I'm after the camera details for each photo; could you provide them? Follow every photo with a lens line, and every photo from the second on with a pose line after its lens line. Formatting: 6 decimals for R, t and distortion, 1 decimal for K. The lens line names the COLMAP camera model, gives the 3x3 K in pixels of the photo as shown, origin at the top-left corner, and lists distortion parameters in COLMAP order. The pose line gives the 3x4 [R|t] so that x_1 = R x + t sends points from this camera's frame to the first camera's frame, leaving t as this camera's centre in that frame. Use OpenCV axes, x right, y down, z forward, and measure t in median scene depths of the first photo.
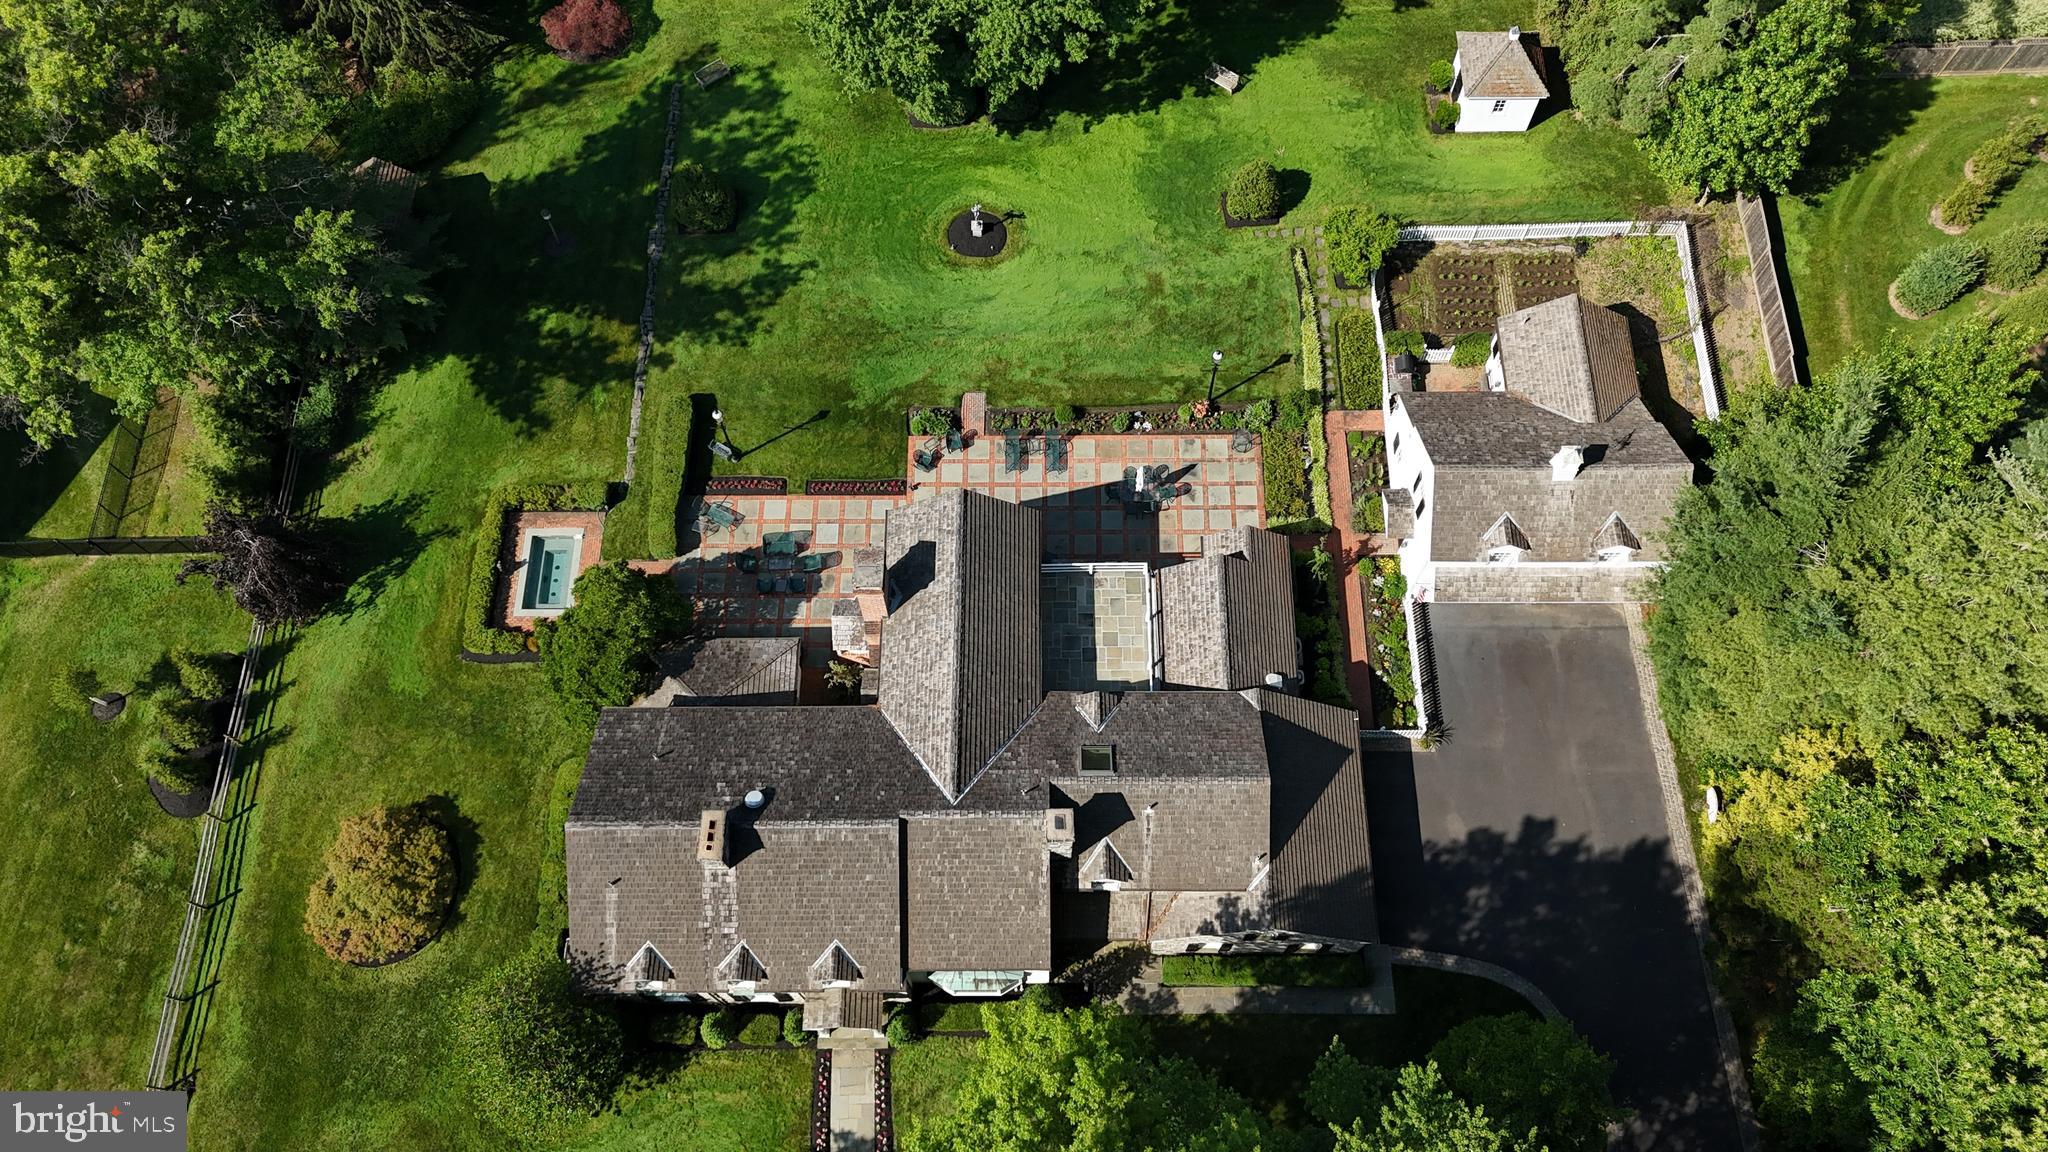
lens RADIAL K [[1501.8, 0, 1024.0], [0, 1501.8, 576.0], [0, 0, 1]] dist [0.056645, -0.031042]
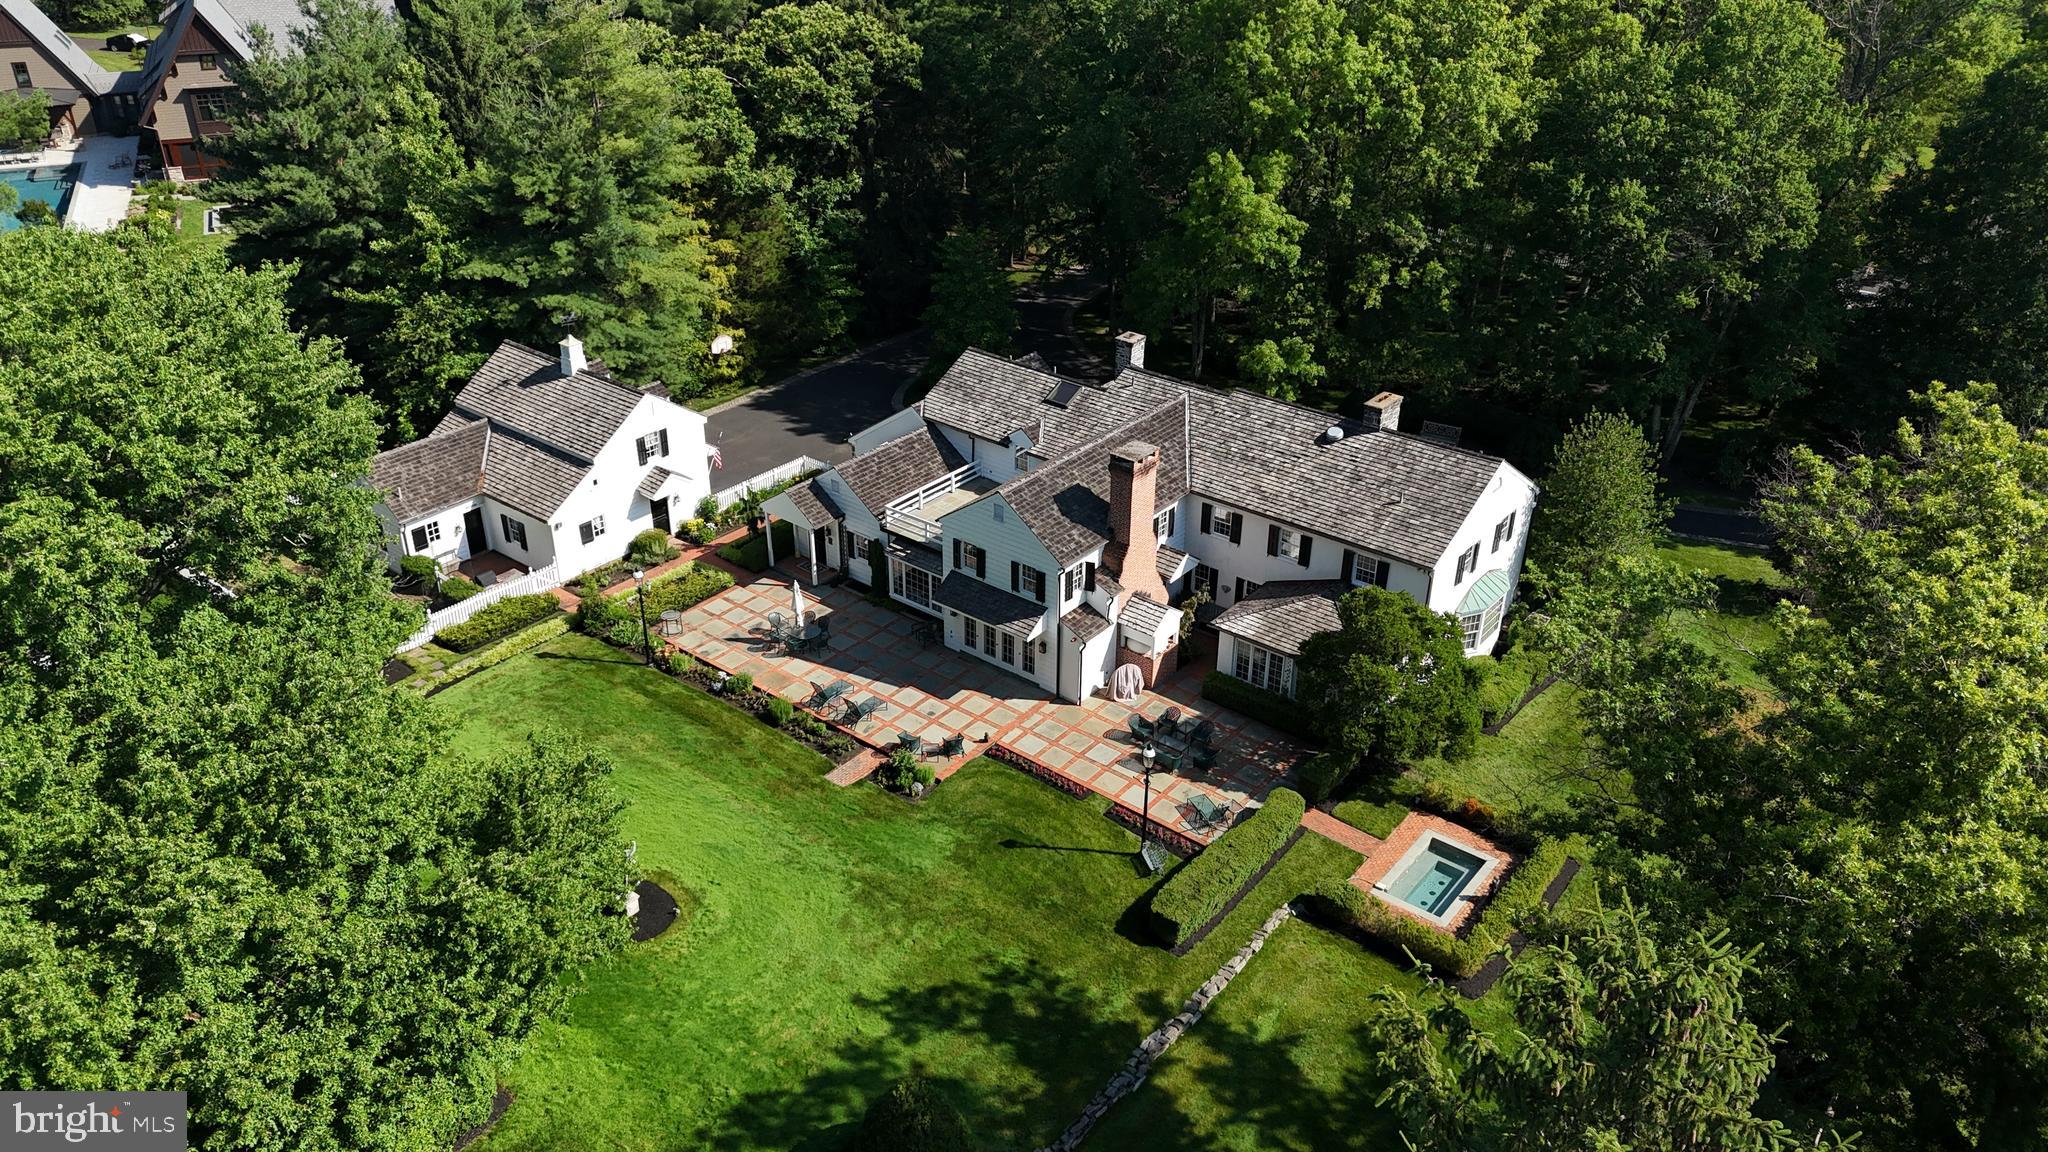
lens RADIAL K [[1504.9, 0, 1024.0], [0, 1504.9, 576.0], [0, 0, 1]] dist [0.099174, -0.117190]
pose [[-0.783886, -0.294210, 0.546776, -0.518207], [0.570063, 0.007975, 0.821562, -0.728250], [-0.246073, 0.955707, 0.161467, 0.789697]]
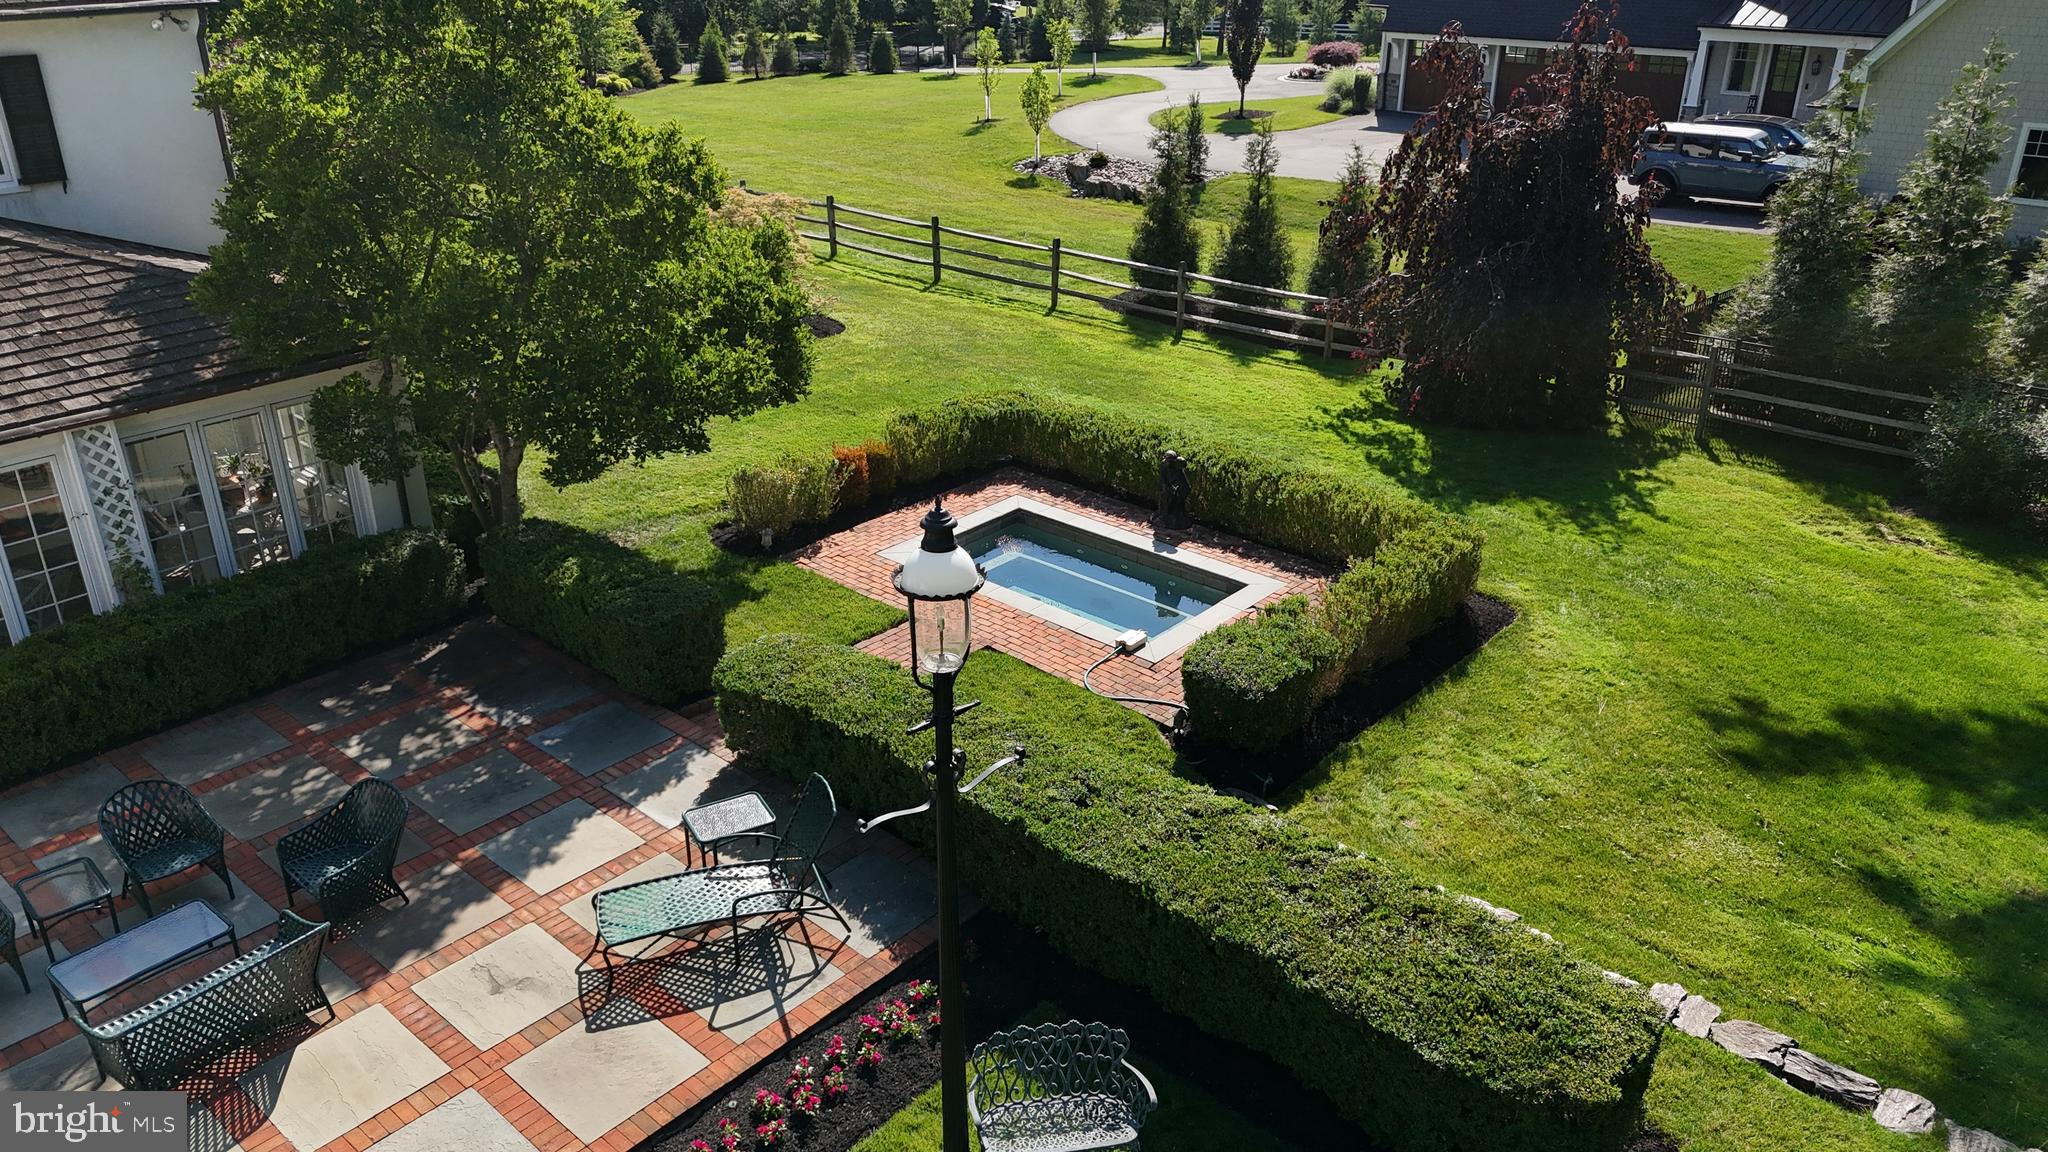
lens RADIAL K [[1501.8, 0, 1024.0], [0, 1501.8, 576.0], [0, 0, 1]] dist [0.056645, -0.031042]
pose [[-0.658714, 0.331949, -0.675208, -0.126522], [-0.686870, 0.100974, 0.719732, -0.188872], [0.307093, 0.937877, 0.161493, 0.955092]]
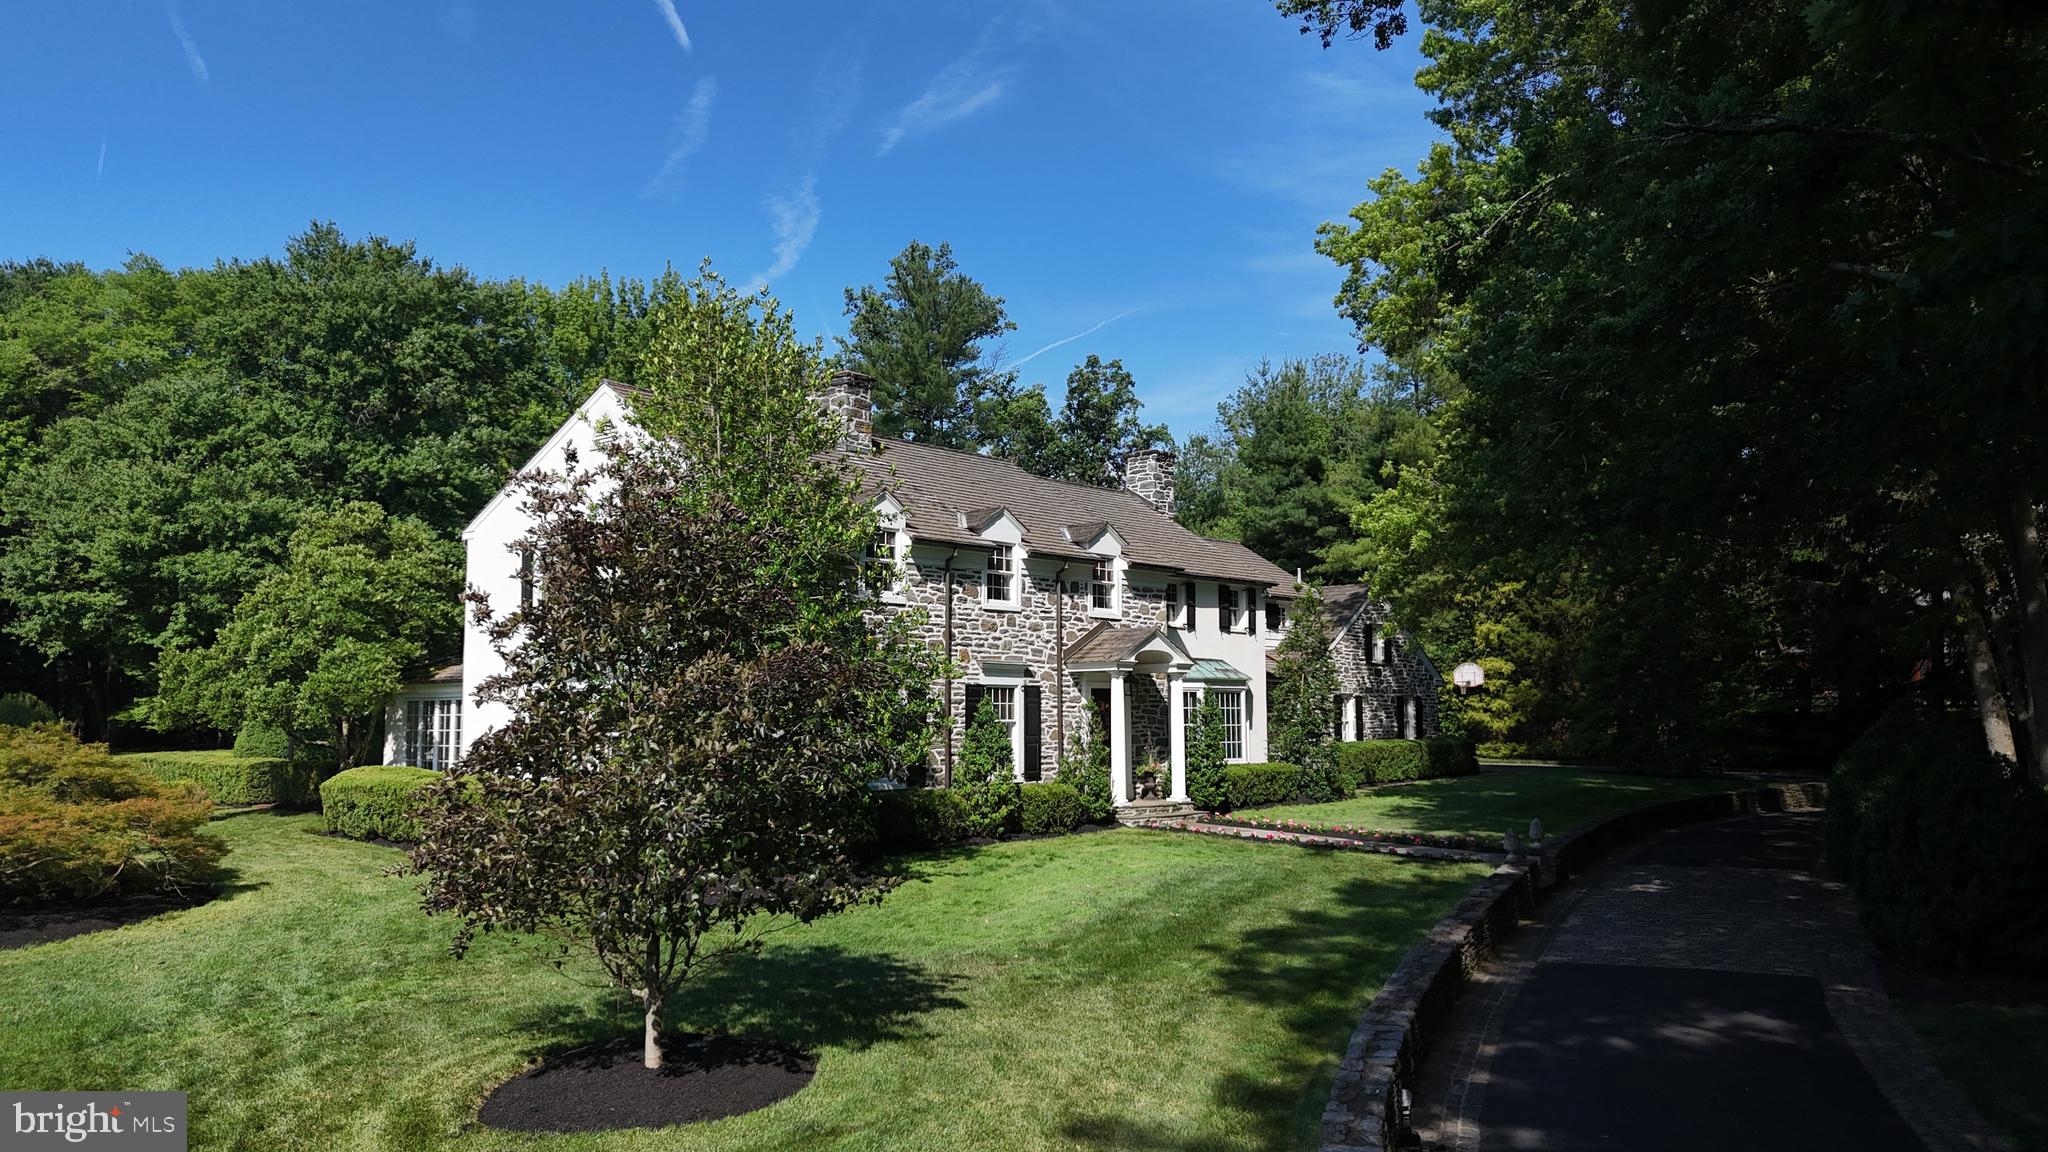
lens RADIAL K [[1504.9, 0, 1024.0], [0, 1504.9, 576.0], [0, 0, 1]] dist [0.099174, -0.117190]
pose [[0.653068, 0.075927, 0.753484, -0.487002], [0.691879, 0.344713, -0.634410, 0.510295], [-0.307905, 0.935632, 0.172589, 0.735737]]
